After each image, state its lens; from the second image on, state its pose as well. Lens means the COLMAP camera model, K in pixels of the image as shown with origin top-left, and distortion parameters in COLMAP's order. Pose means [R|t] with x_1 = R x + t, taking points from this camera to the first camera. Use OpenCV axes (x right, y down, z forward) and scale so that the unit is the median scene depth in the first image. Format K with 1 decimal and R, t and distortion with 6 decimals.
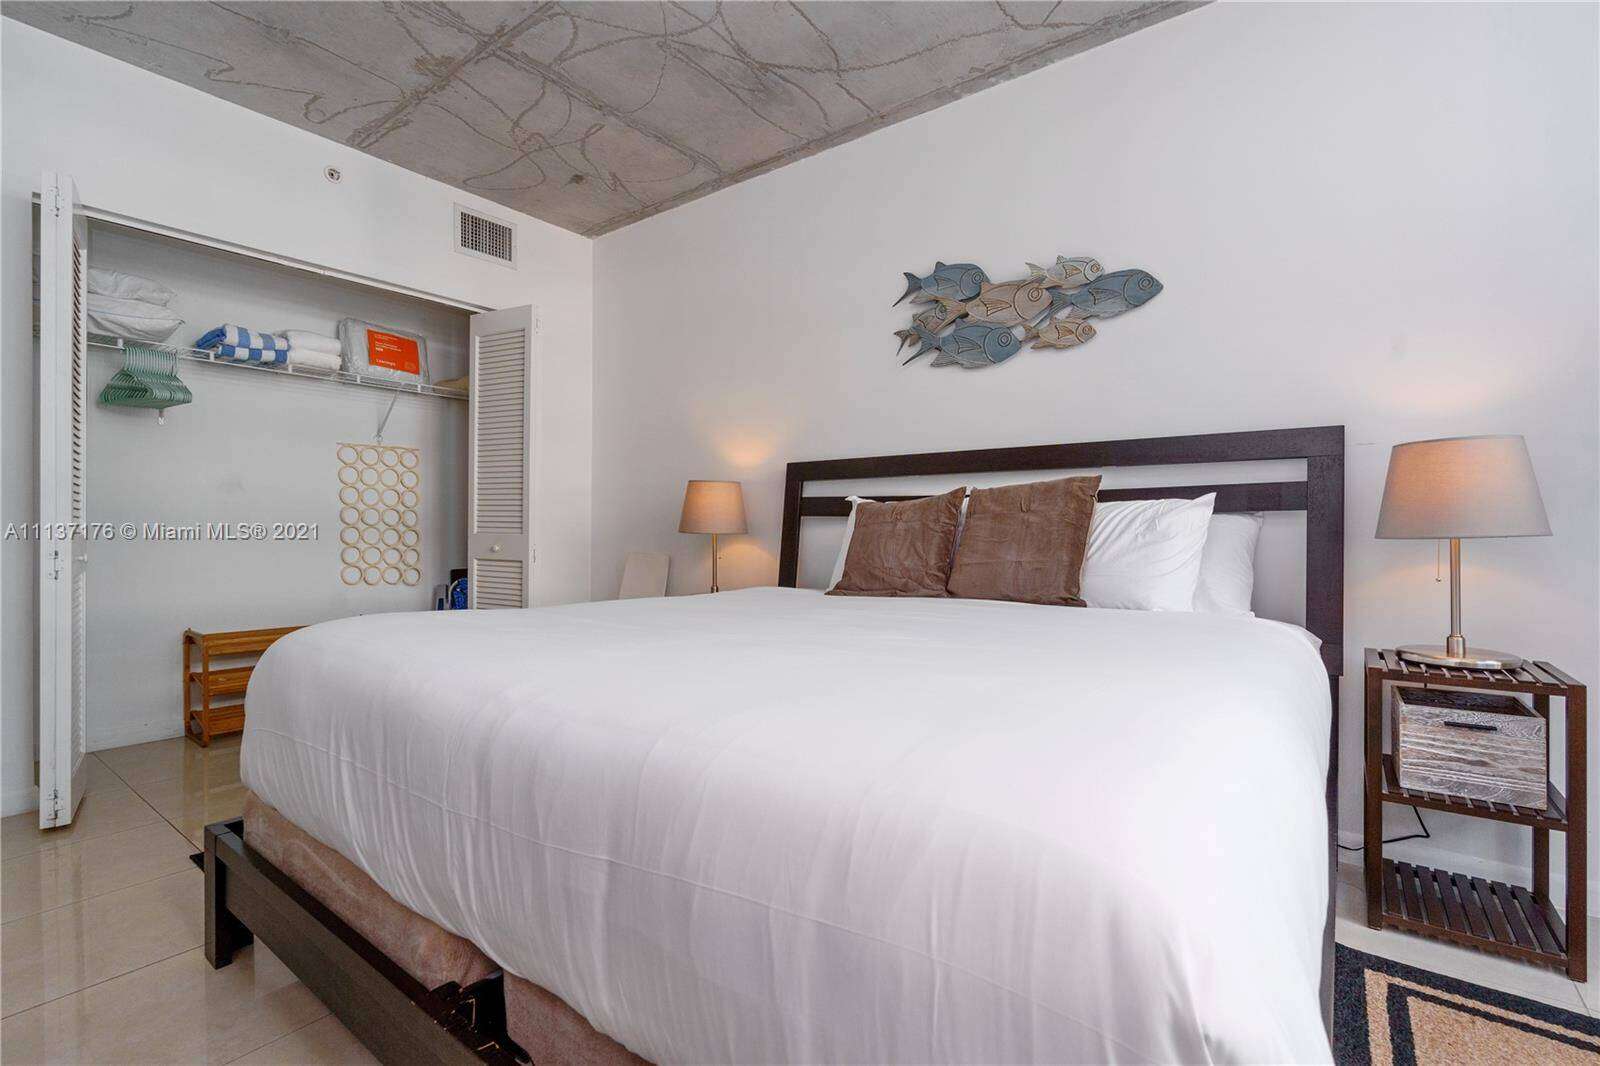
lens RADIAL K [[731.2, 0, 798.5], [0, 731.2, 520.0], [0, 0, 1]] dist [-0.004720, -0.000044]
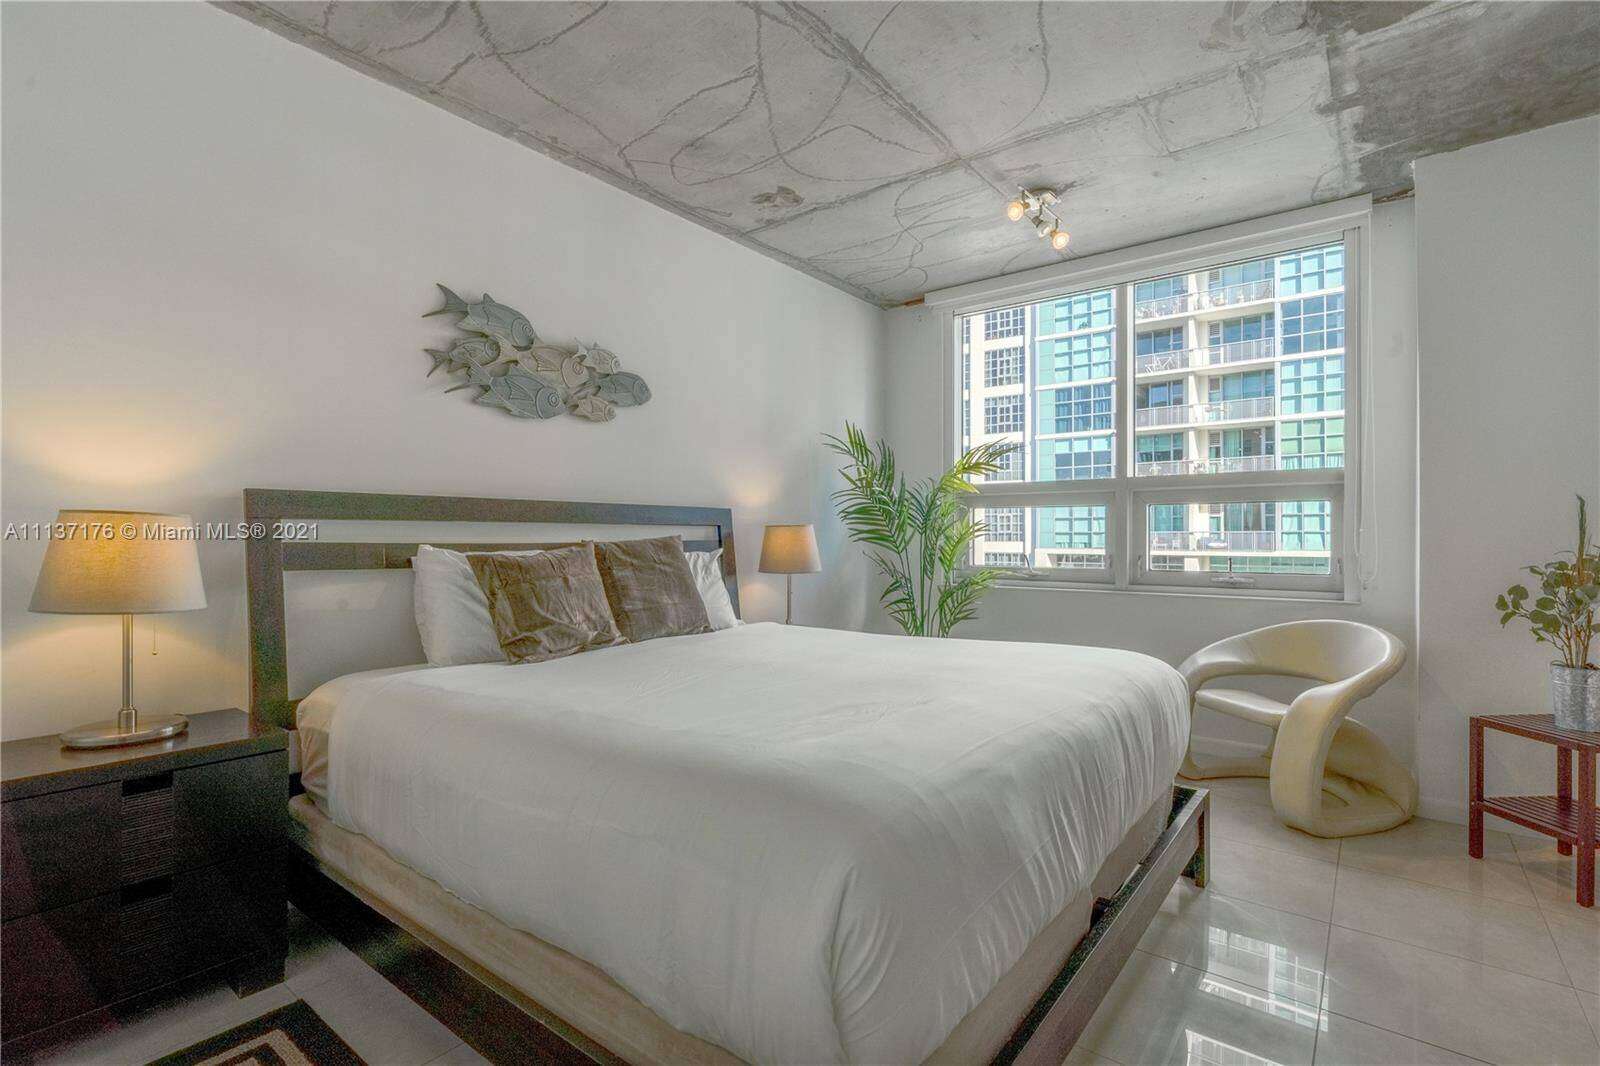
lens RADIAL K [[738.6, 0, 809.4], [0, 738.6, 532.6], [0, 0, 1]] dist [-0.001136, 0.000092]
pose [[0.014881, 0.007049, 0.999864, -0.791179], [-0.008466, 0.999940, -0.006923, -0.048358], [-0.999853, -0.008362, 0.014940, 0.607845]]
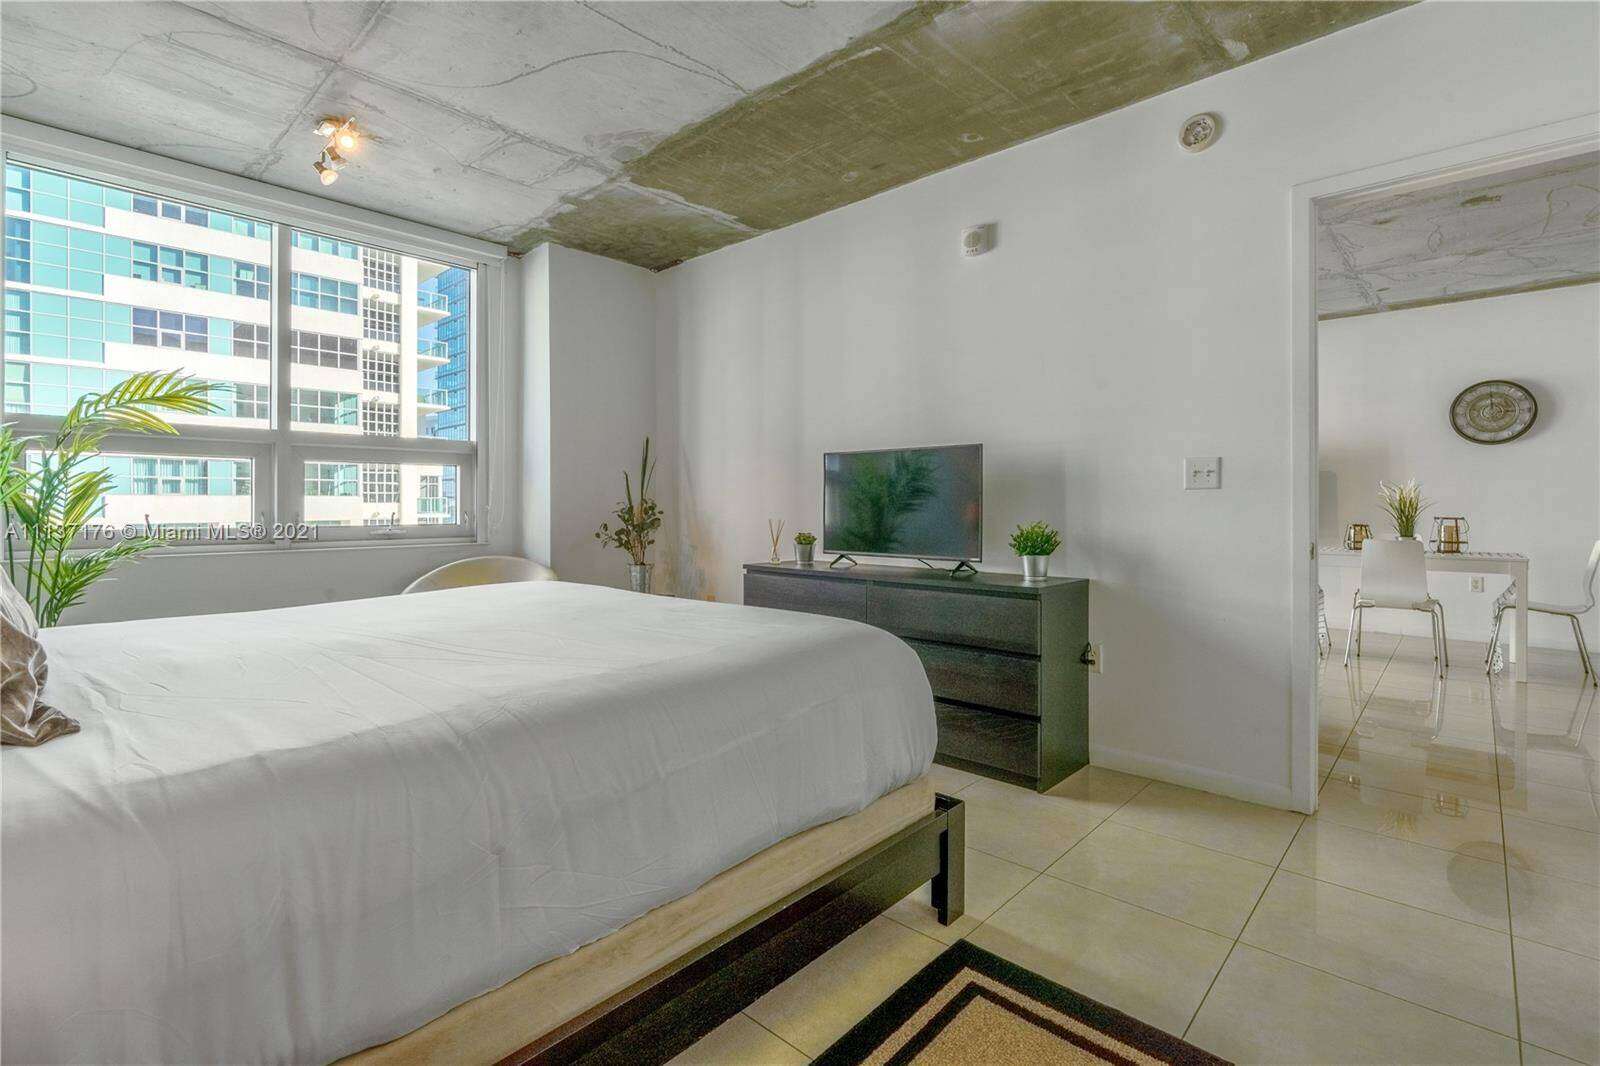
lens RADIAL K [[727.9, 0, 791.2], [0, 727.9, 500.1], [0, 0, 1]] dist [-0.002985, 0.000062]
pose [[-0.992836, 0.002453, 0.119461, -0.398930], [0.001100, 0.999934, -0.011393, -0.025178], [-0.119481, -0.011180, -0.992774, 1.283461]]
